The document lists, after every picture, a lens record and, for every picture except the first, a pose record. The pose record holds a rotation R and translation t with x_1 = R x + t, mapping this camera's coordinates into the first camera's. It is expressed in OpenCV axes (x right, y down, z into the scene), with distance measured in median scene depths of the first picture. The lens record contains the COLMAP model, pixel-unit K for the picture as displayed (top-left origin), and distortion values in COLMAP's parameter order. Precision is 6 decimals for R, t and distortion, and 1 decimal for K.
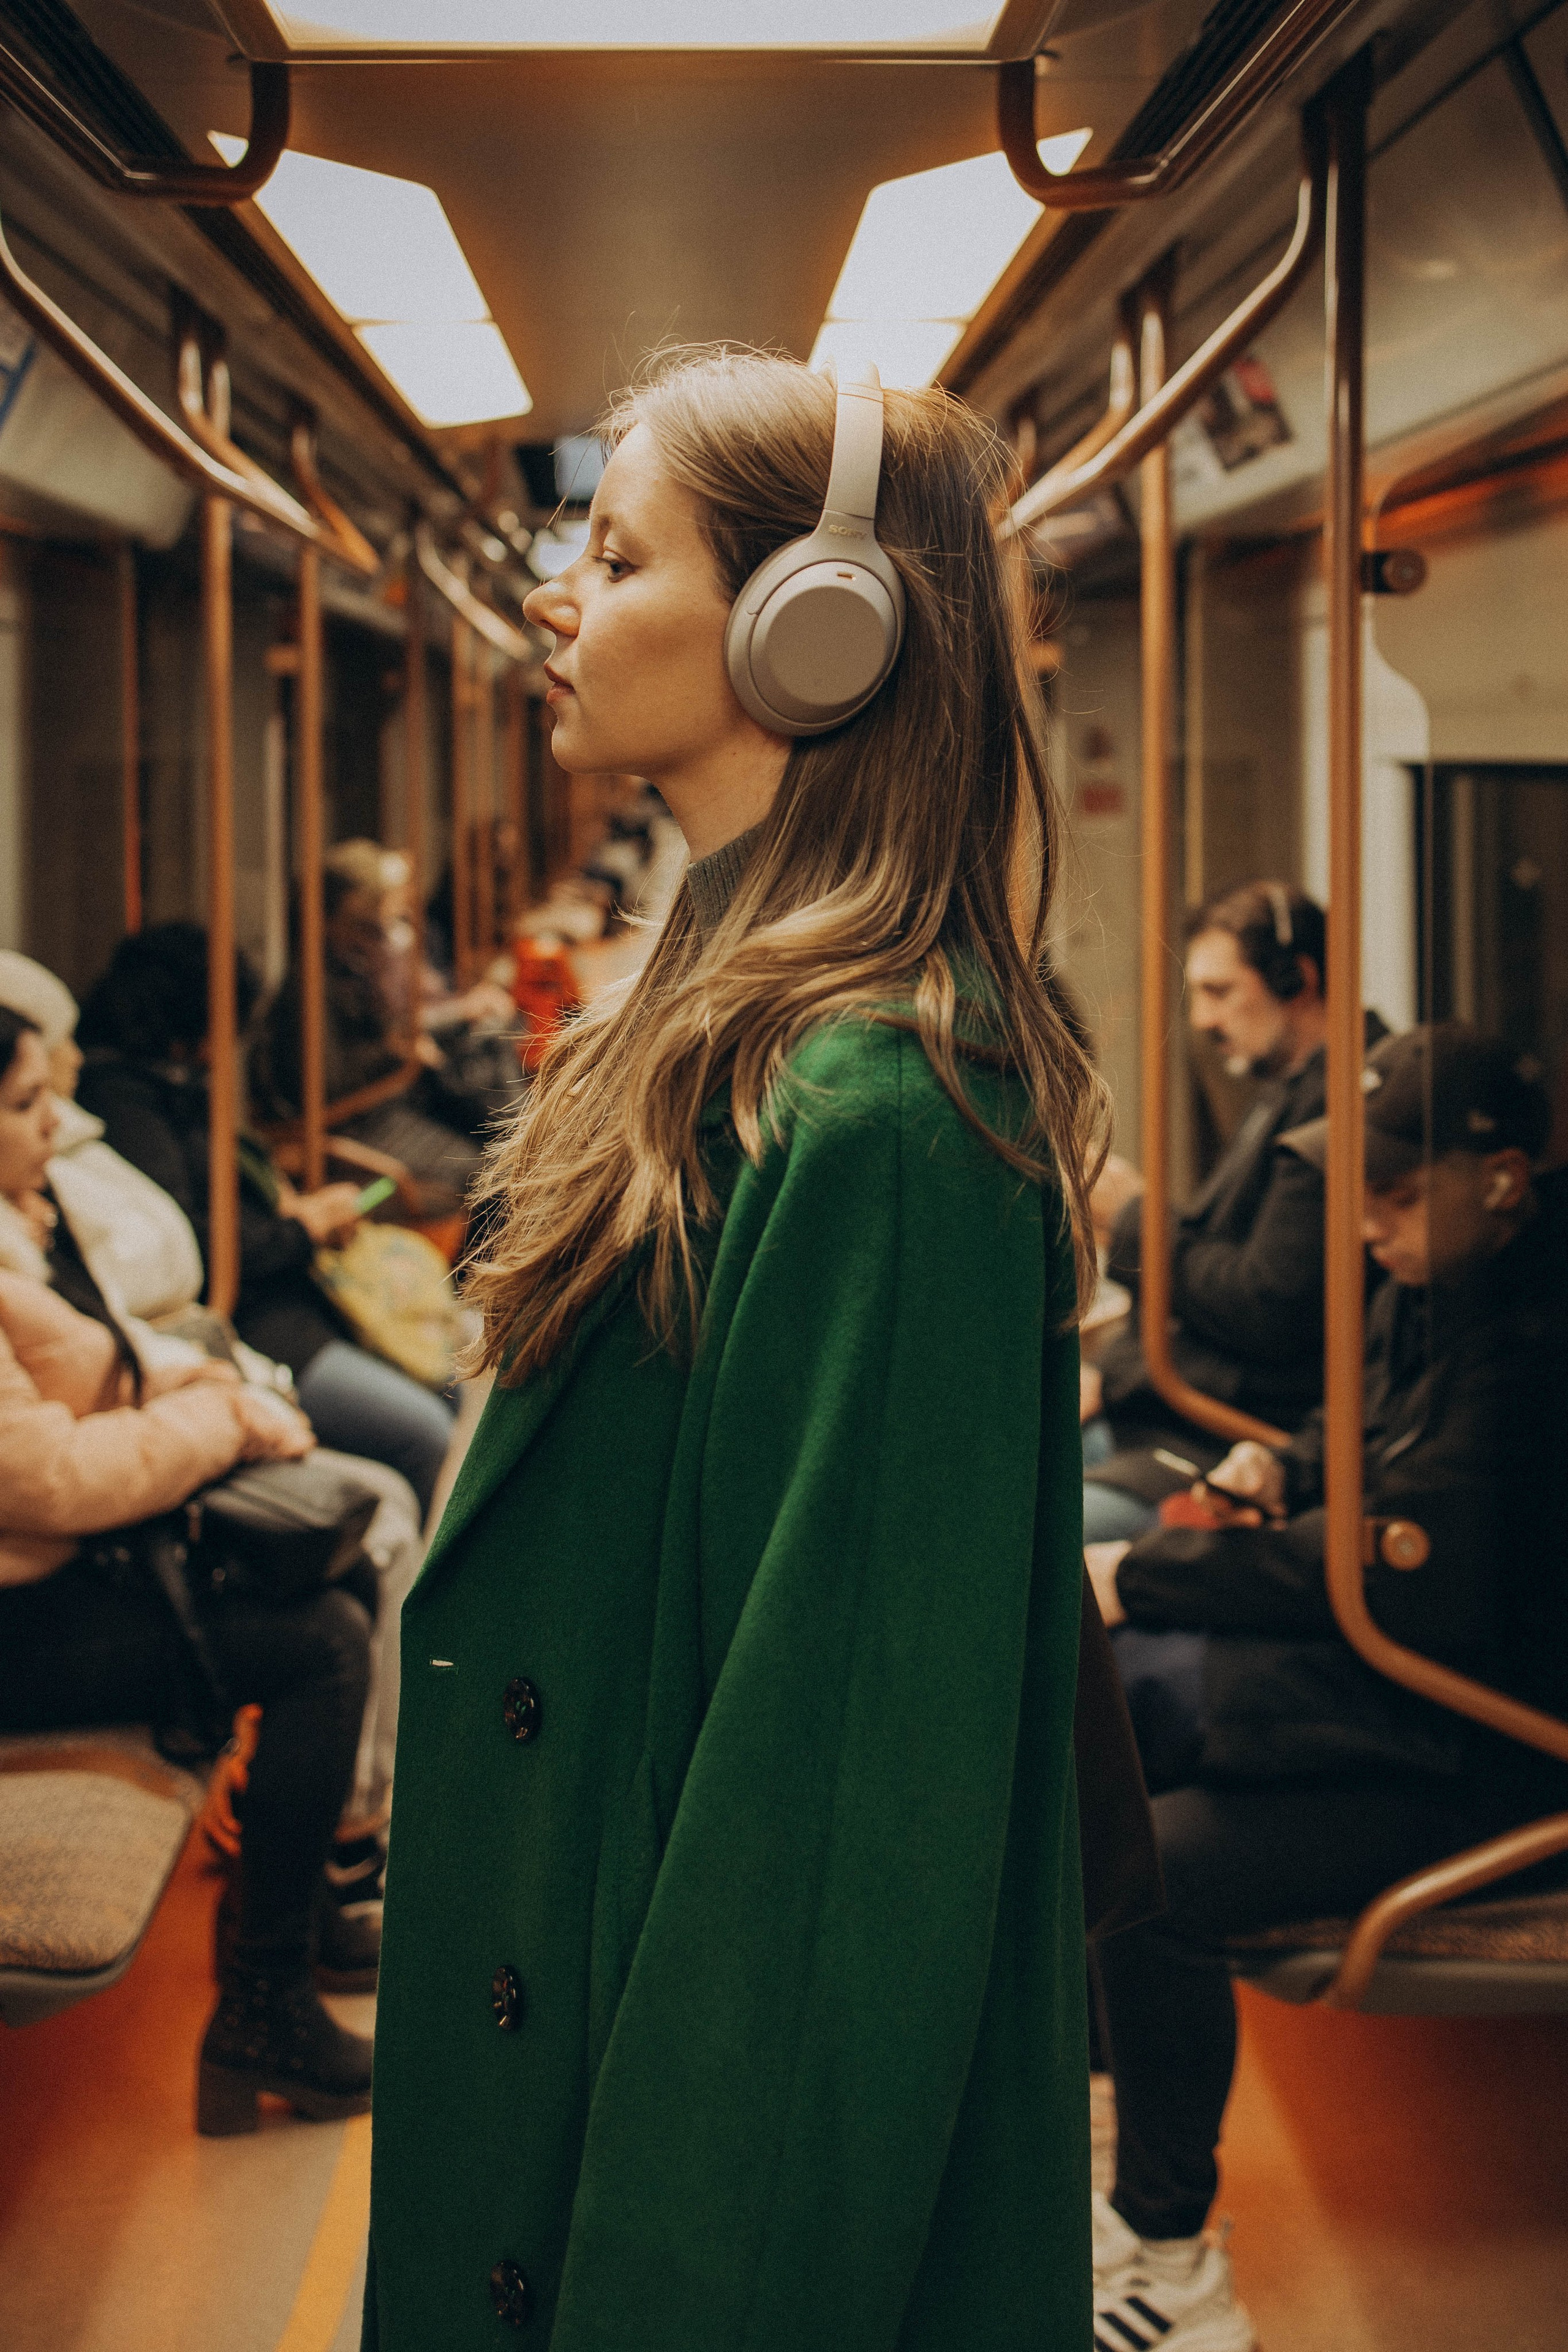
lens RADIAL K [[4618.4, 0, 771.7], [0, 4618.4, 1170.5], [0, 0, 1]] dist [0.170324, 0.000000]
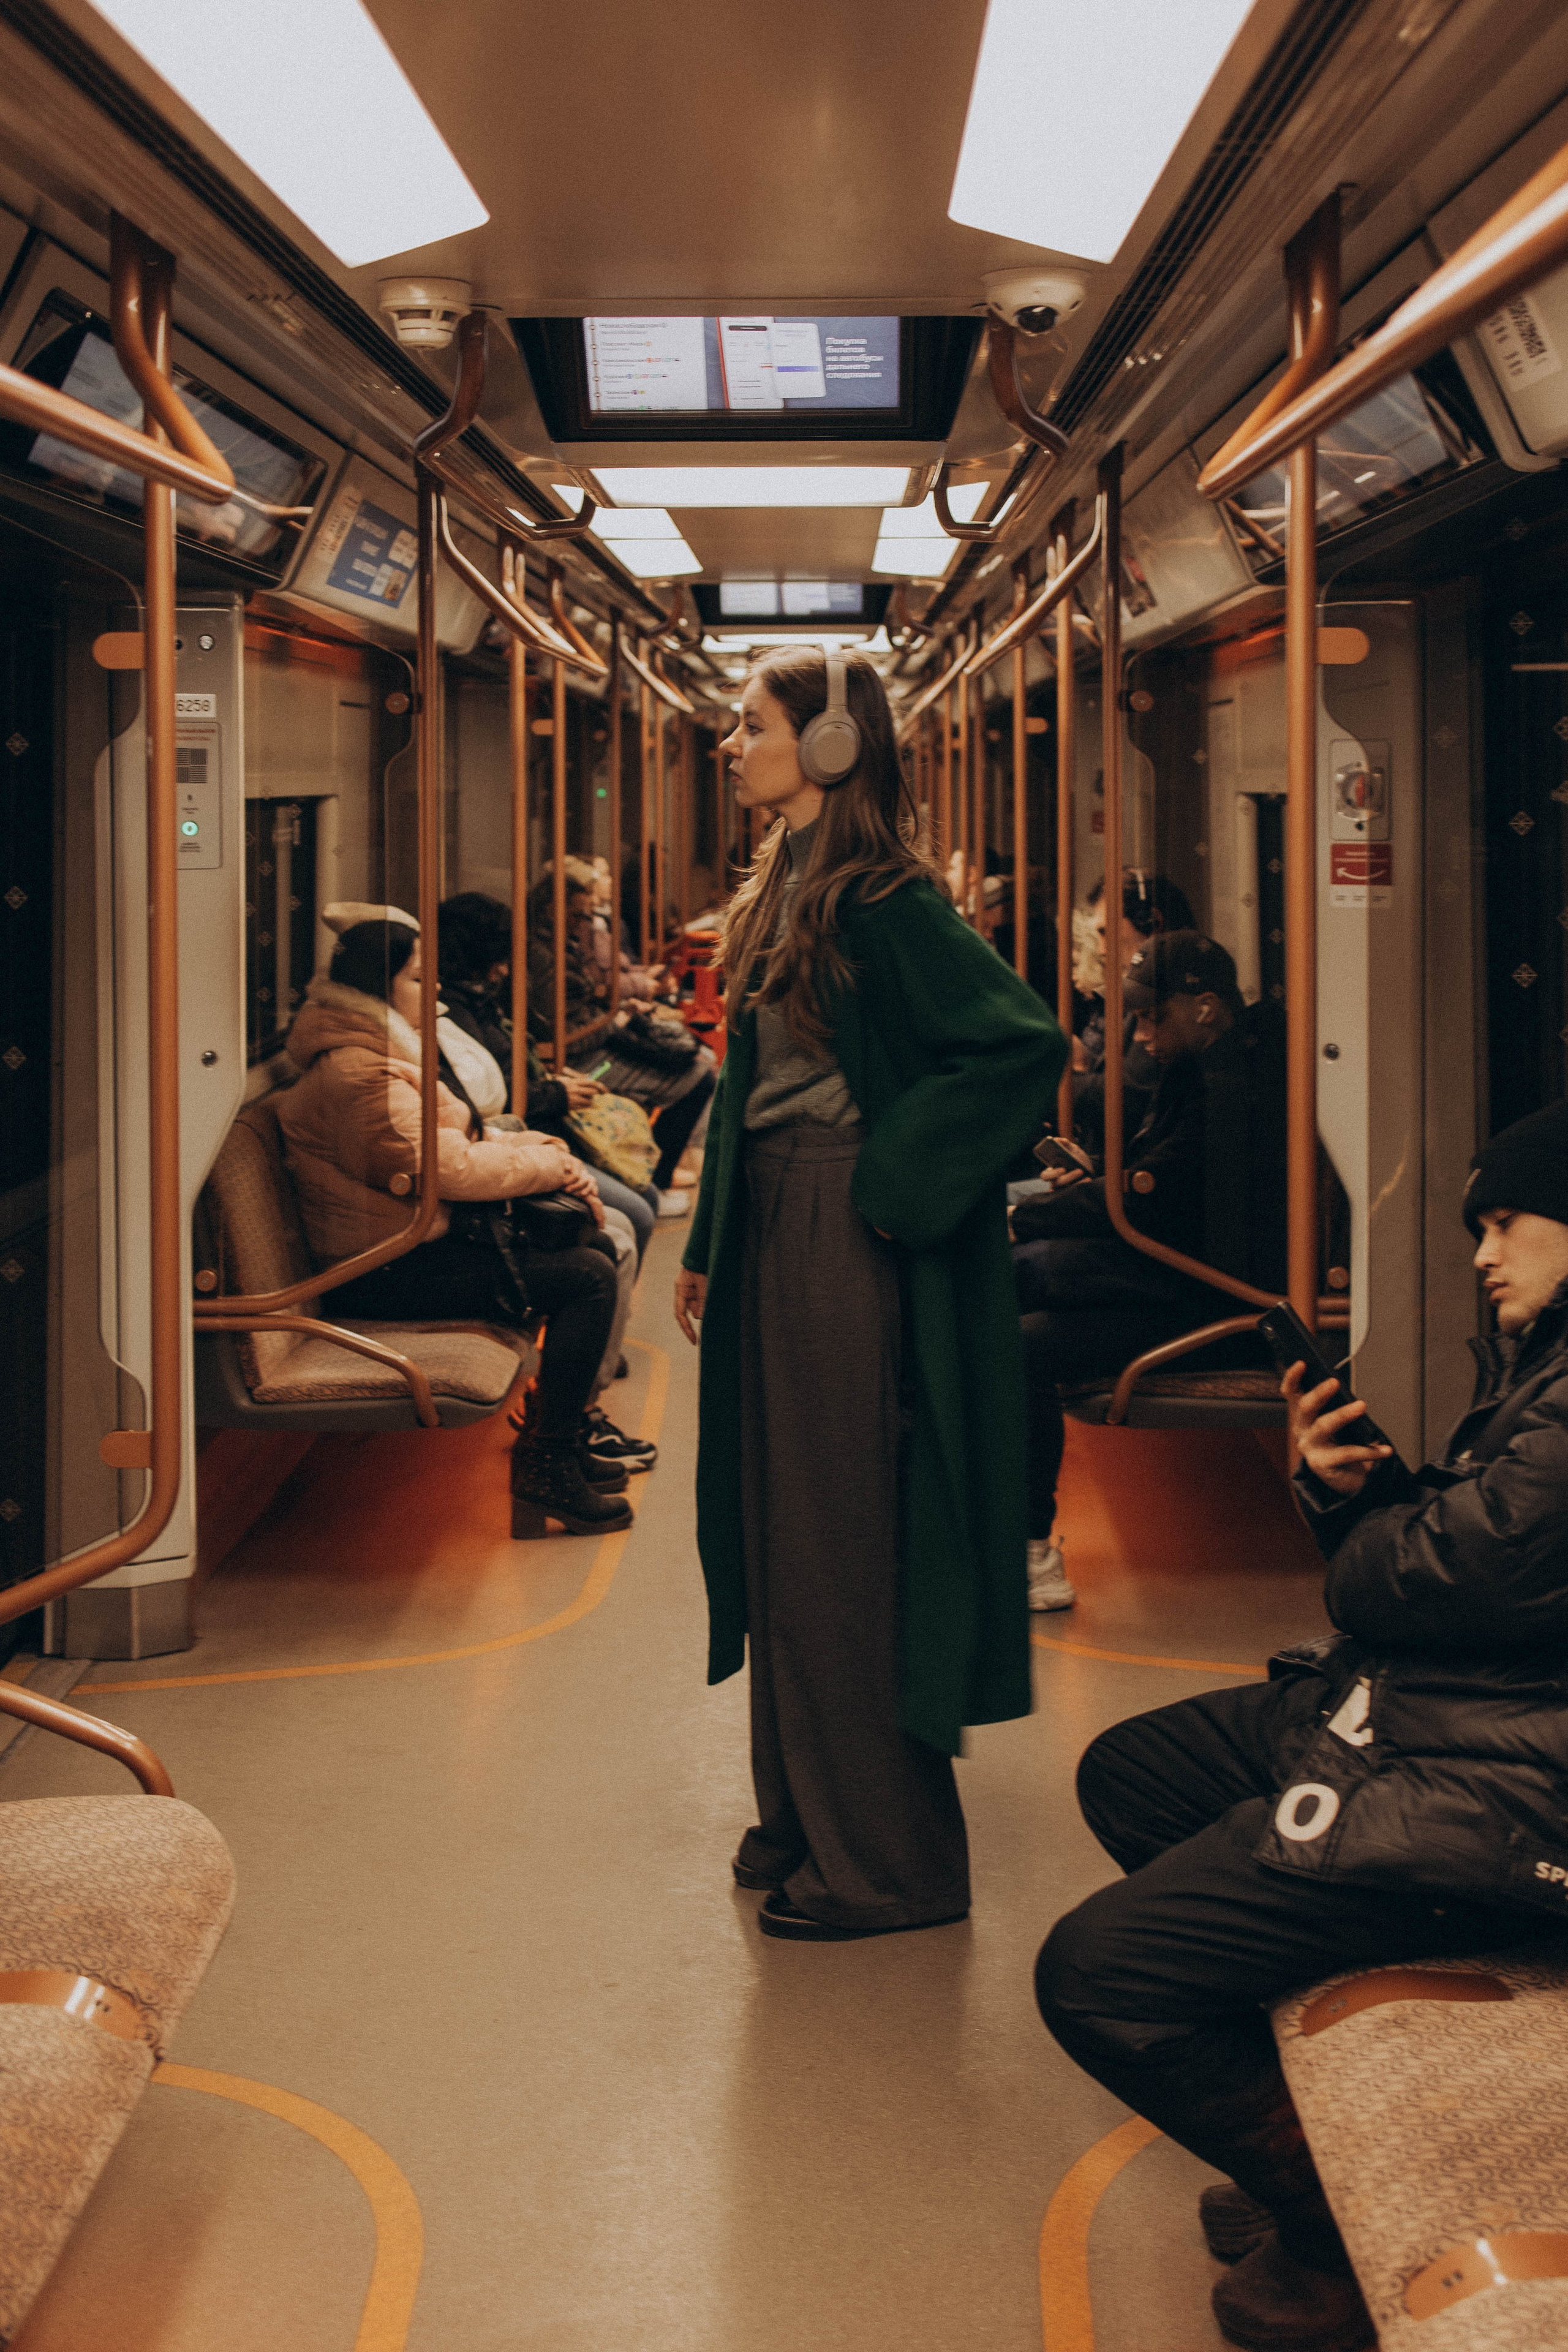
lens RADIAL K [[4618.4, 0, 784.9], [0, 4618.4, 1166.8], [0, 0, 1]] dist [0.170324, 0.000000]
pose [[0.999543, 0.001842, -0.030157, 0.027723], [-0.002063, 0.999971, -0.007295, 0.059516], [0.030143, 0.007353, 0.999519, -0.682872]]
